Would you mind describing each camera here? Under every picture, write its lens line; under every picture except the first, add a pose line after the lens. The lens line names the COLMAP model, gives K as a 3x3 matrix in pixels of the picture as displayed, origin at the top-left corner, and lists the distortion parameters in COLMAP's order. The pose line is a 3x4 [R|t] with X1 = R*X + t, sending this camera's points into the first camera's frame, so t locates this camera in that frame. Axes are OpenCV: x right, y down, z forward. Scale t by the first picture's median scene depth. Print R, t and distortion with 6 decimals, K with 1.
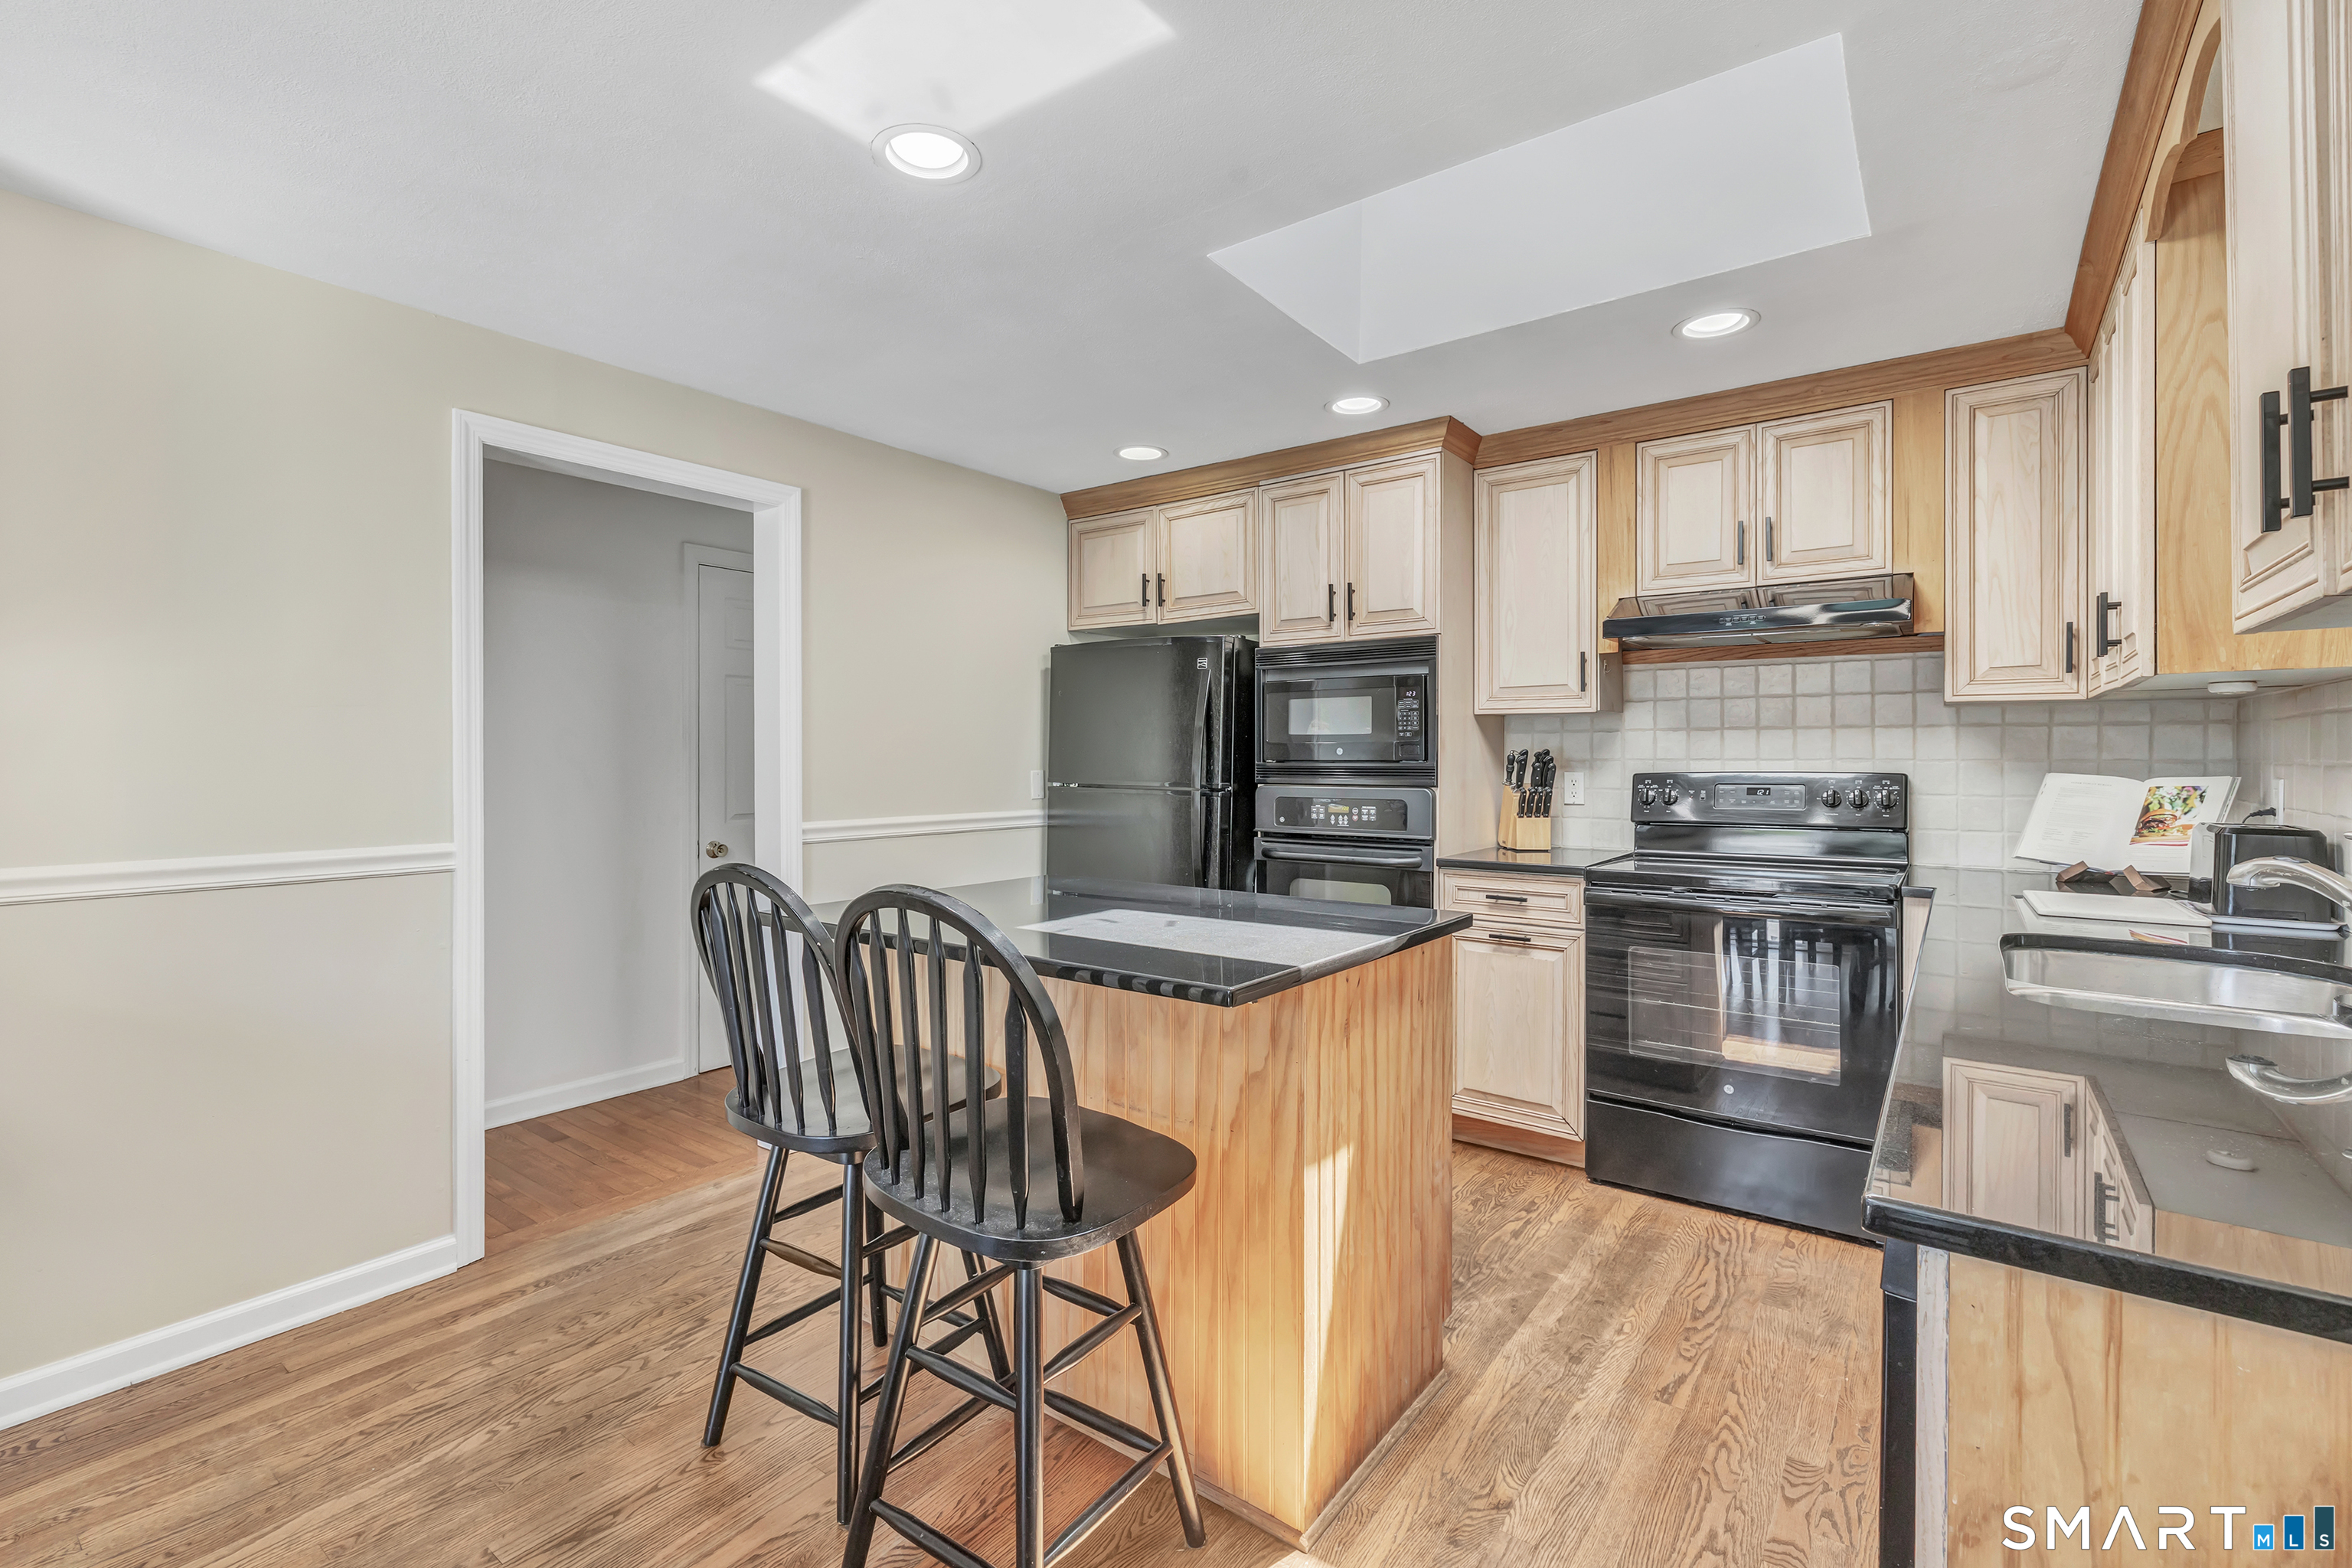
lens RADIAL K [[1041.0, 0, 1171.2], [0, 1041.0, 754.6], [0, 0, 1]] dist [0.000448, 0.000043]
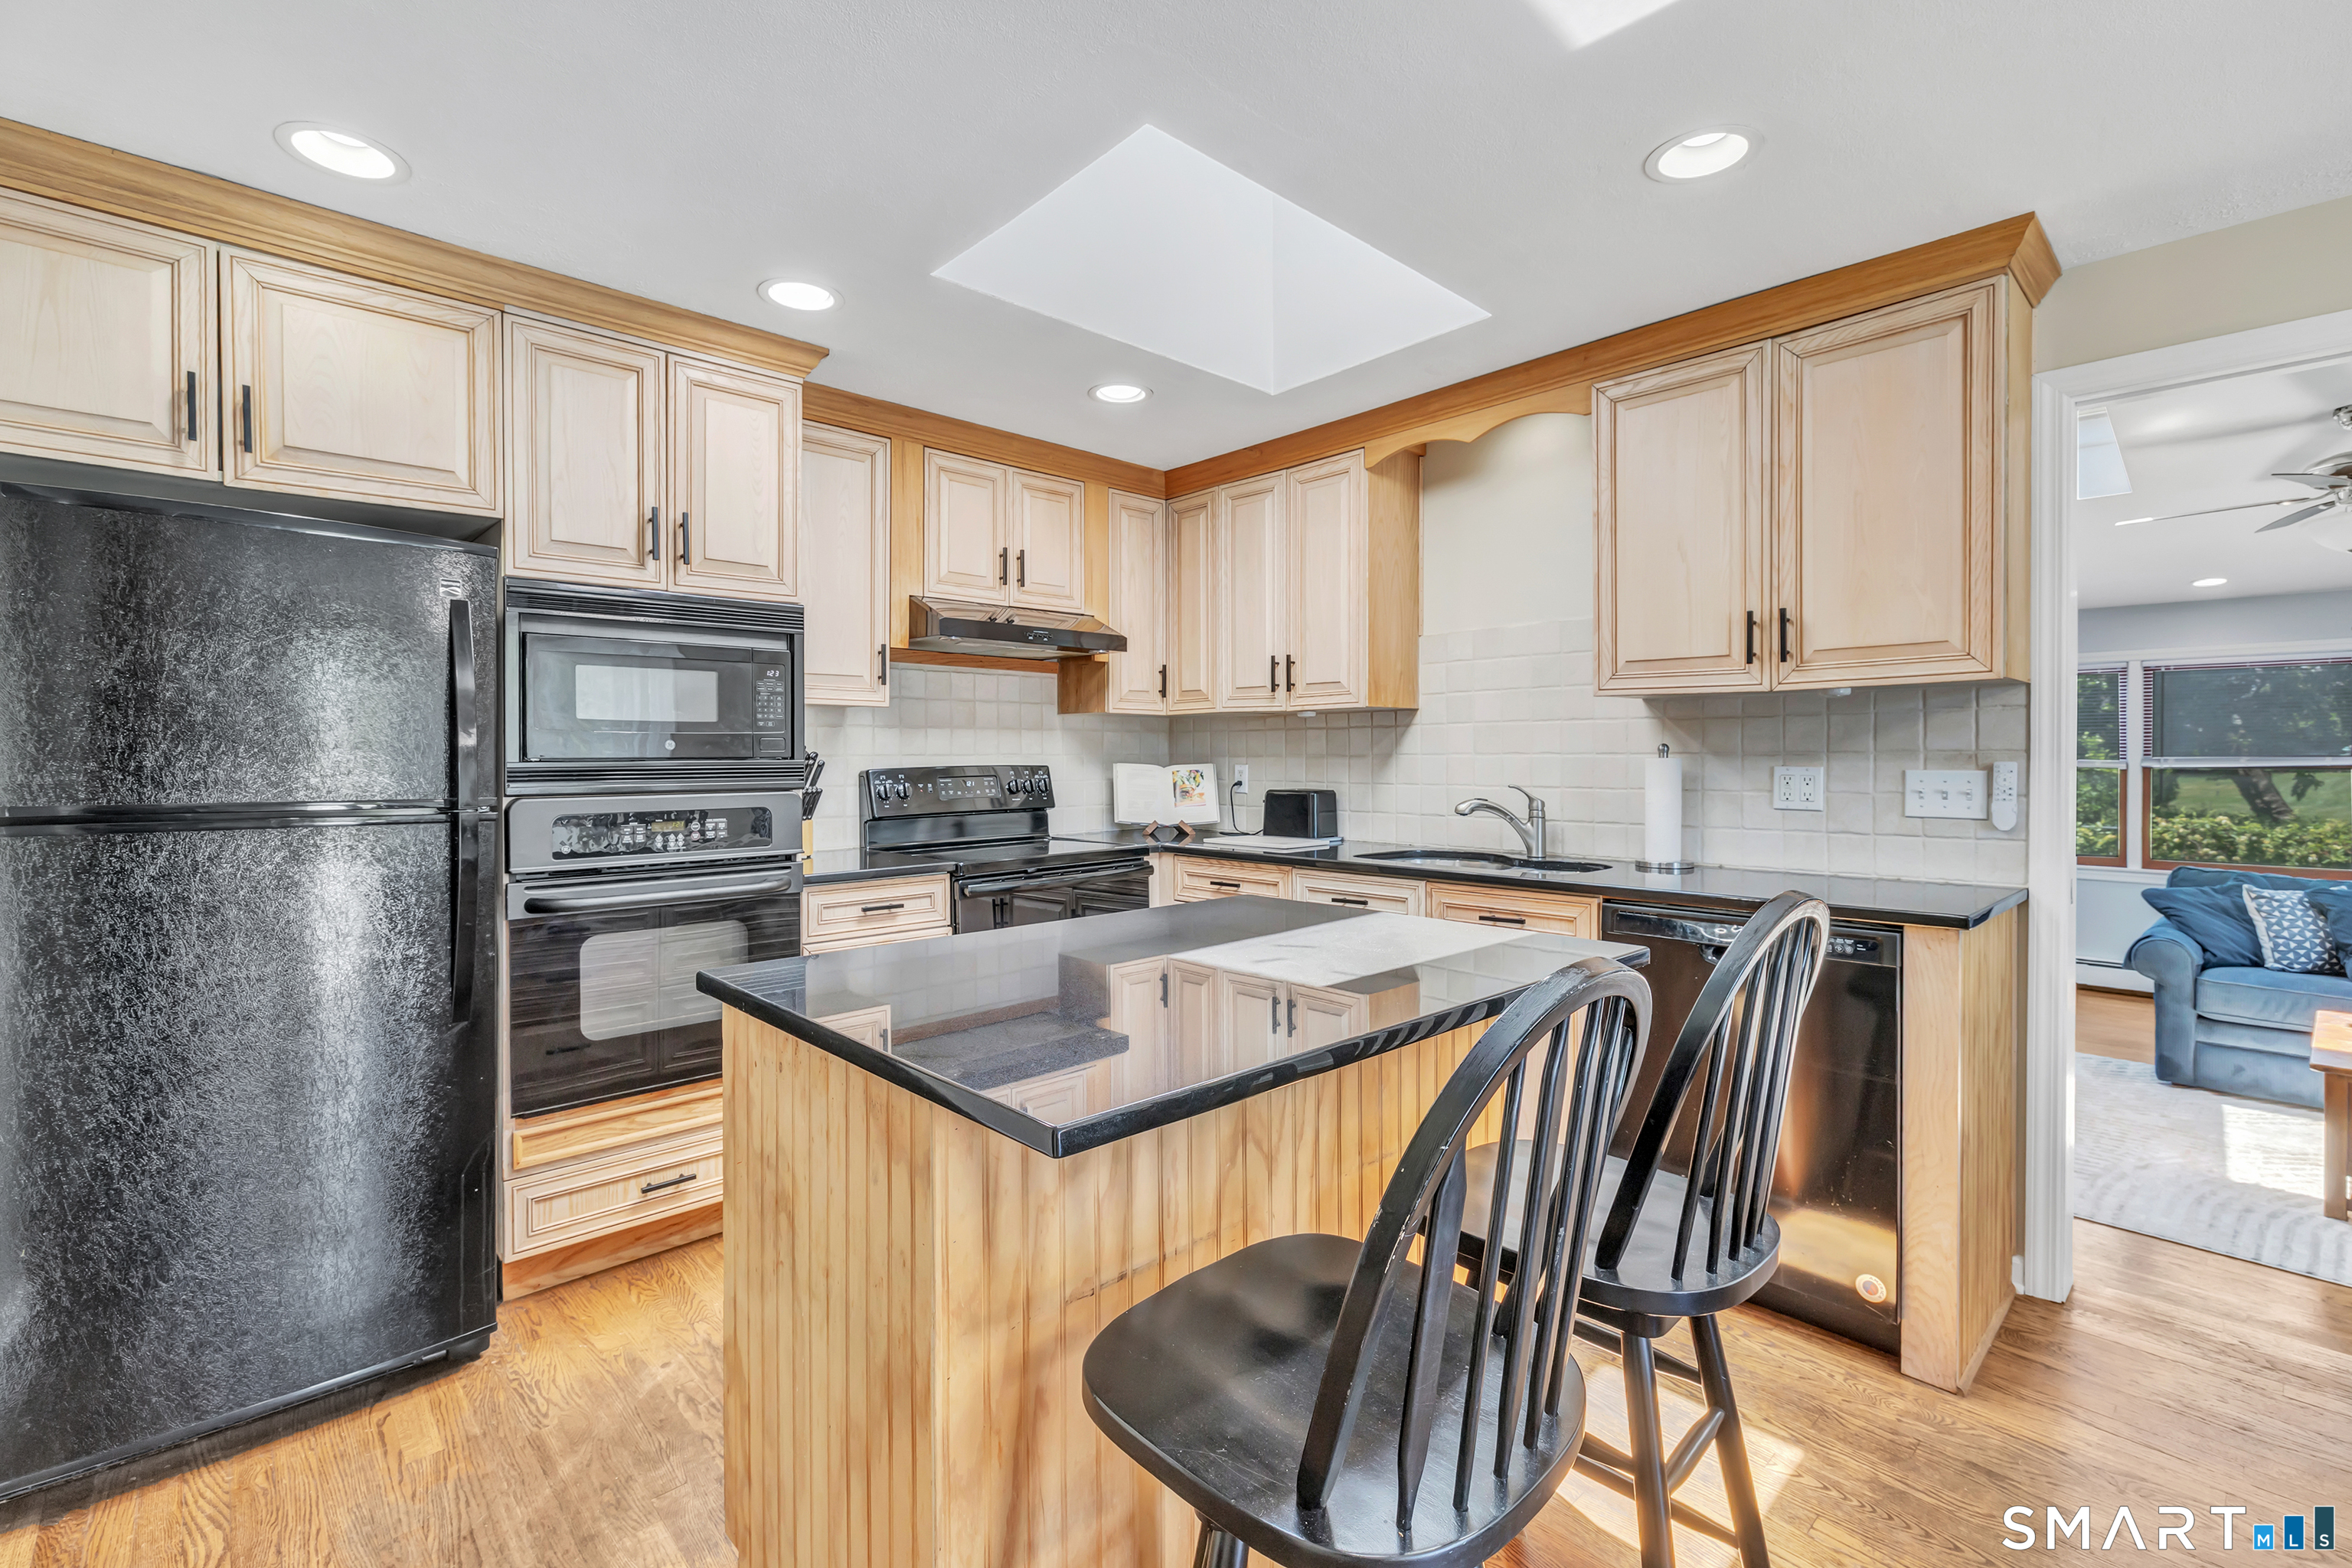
lens RADIAL K [[1041.0, 0, 1171.2], [0, 1041.0, 754.6], [0, 0, 1]] dist [0.000448, 0.000043]
pose [[0.173155, -0.000832, 0.984894, -0.514021], [0.001841, 0.999998, 0.000521, 0.003896], [-0.984893, 0.001723, 0.173156, 0.576541]]
